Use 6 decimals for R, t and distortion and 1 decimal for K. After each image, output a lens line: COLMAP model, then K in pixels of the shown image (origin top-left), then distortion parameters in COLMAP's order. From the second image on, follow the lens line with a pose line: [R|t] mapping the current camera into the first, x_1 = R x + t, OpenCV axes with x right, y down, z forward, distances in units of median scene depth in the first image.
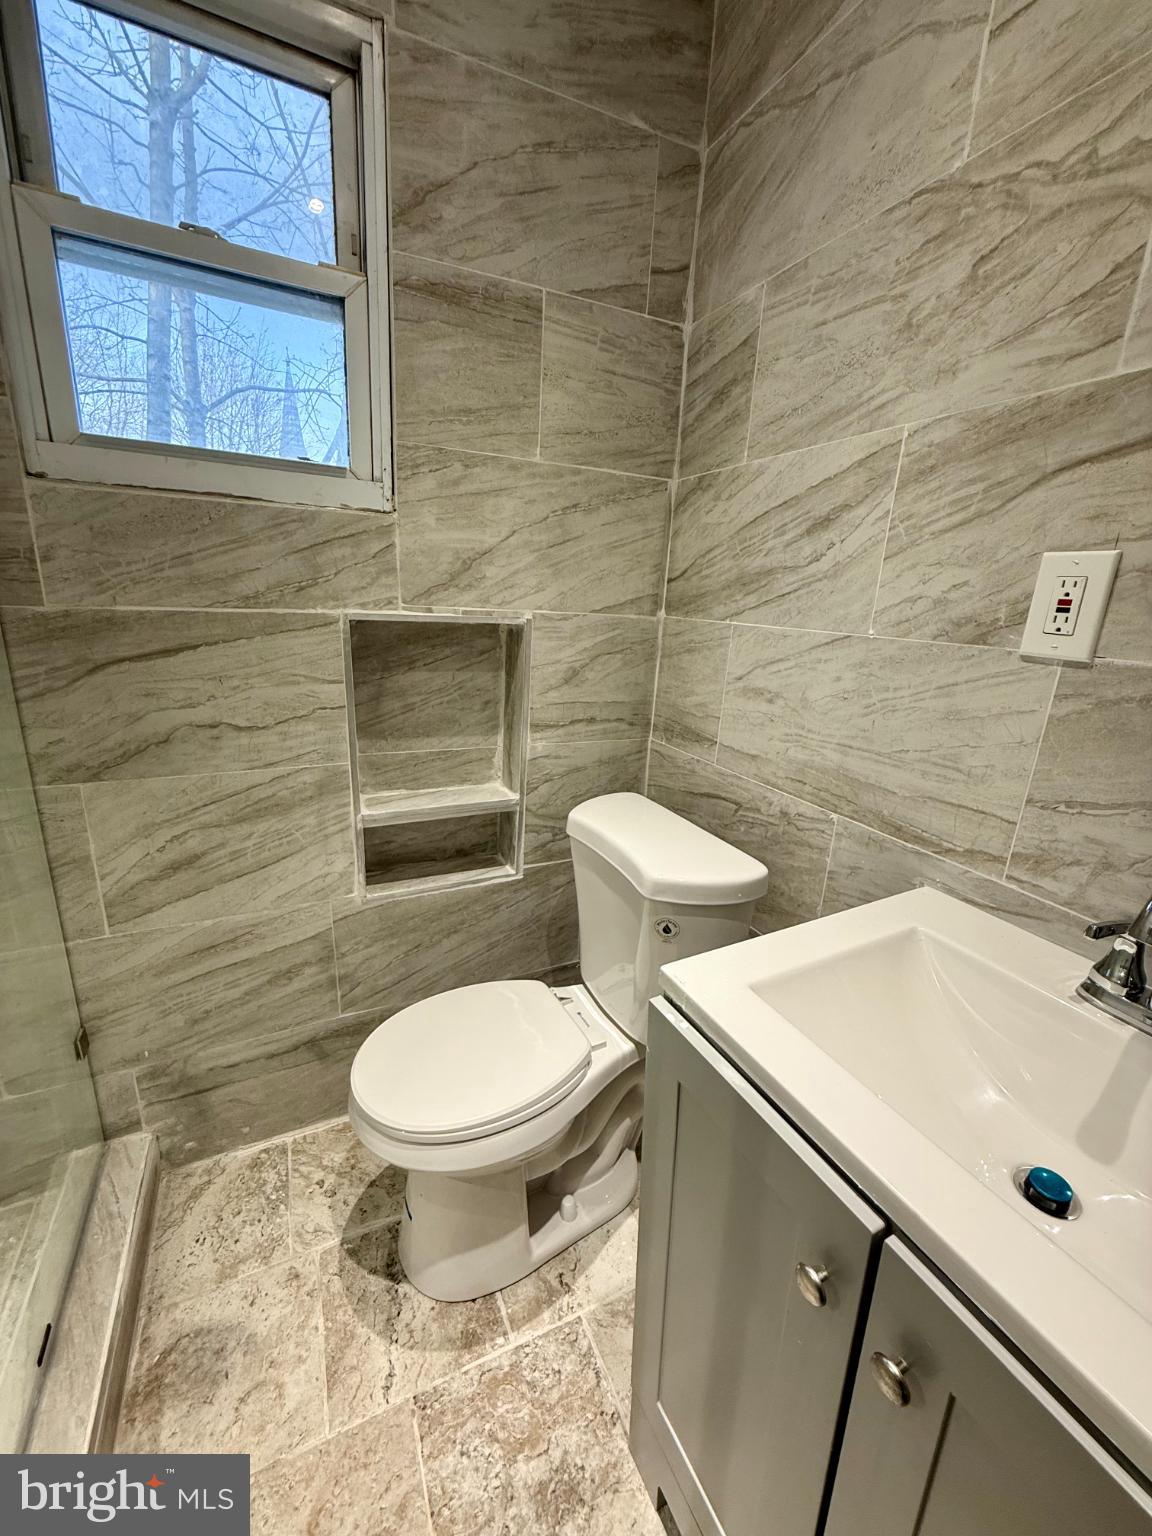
lens RADIAL K [[620.9, 0, 587.9], [0, 620.9, 765.7], [0, 0, 1]] dist [-0.001302, 0.000779]
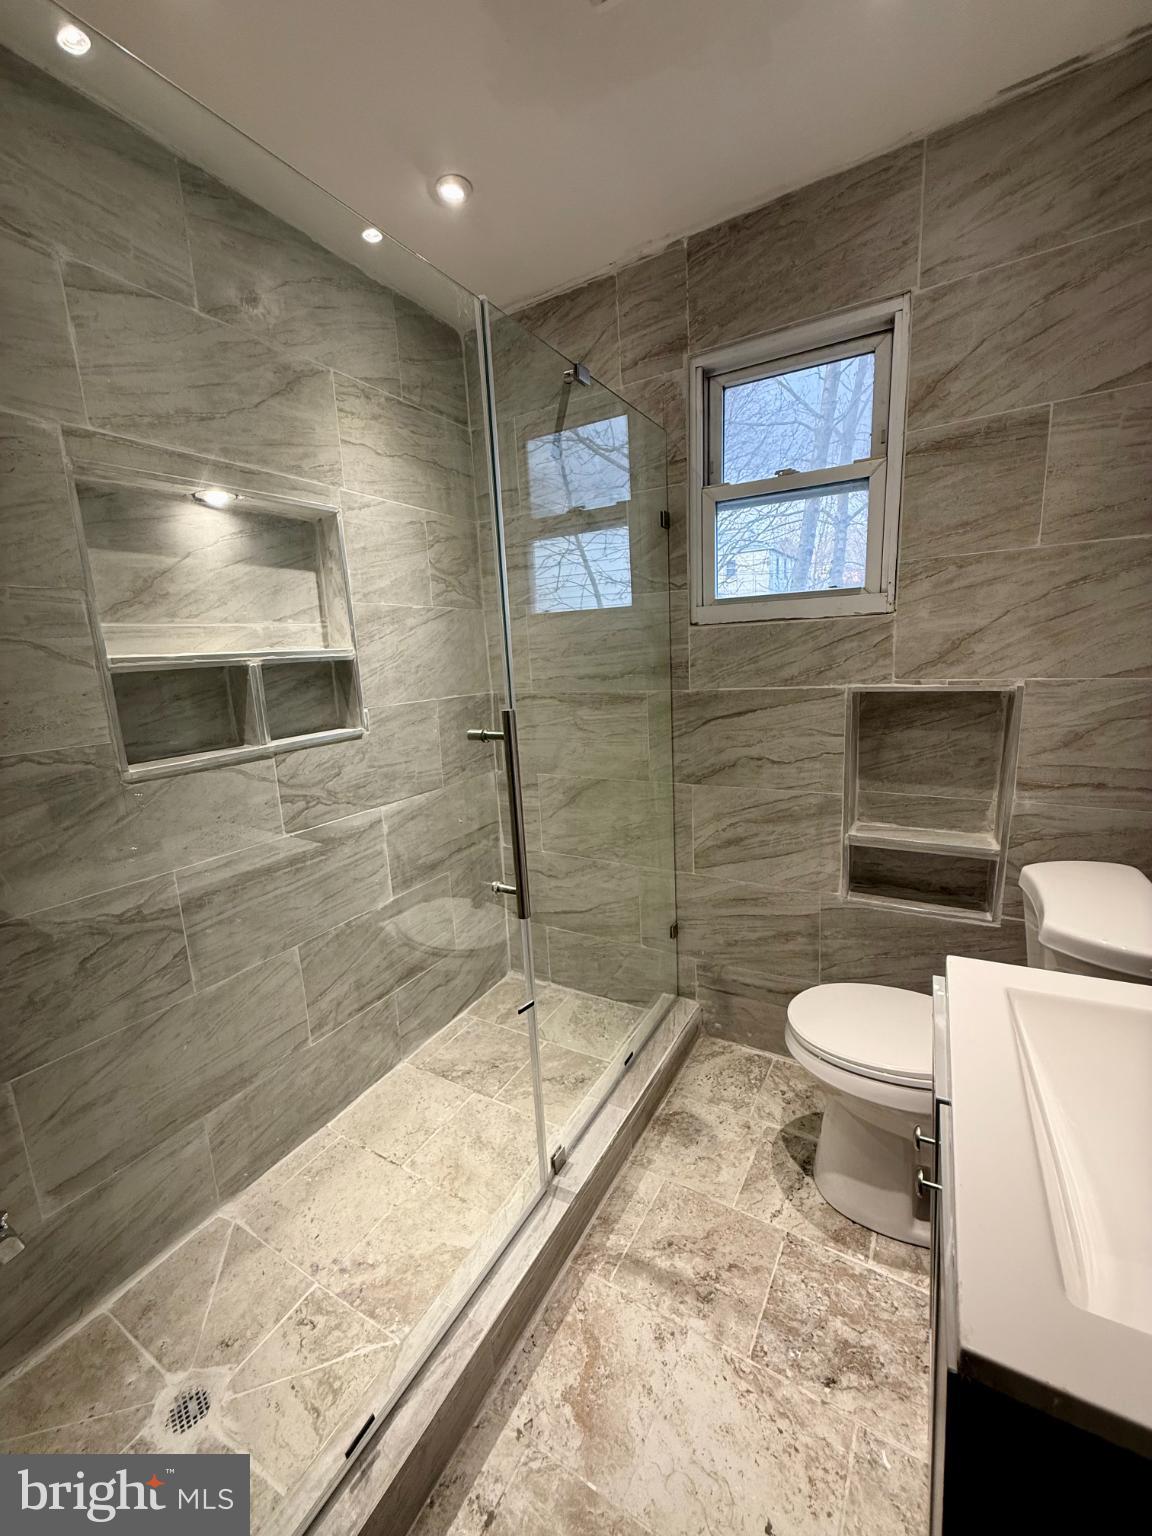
lens RADIAL K [[620.9, 0, 571.8], [0, 620.9, 771.9], [0, 0, 1]] dist [-0.001302, 0.000779]
pose [[0.546316, 0.092075, -0.832503, 0.452716], [-0.150409, 0.988567, 0.010633, 0.023598], [0.823964, 0.119407, 0.553918, -0.274749]]
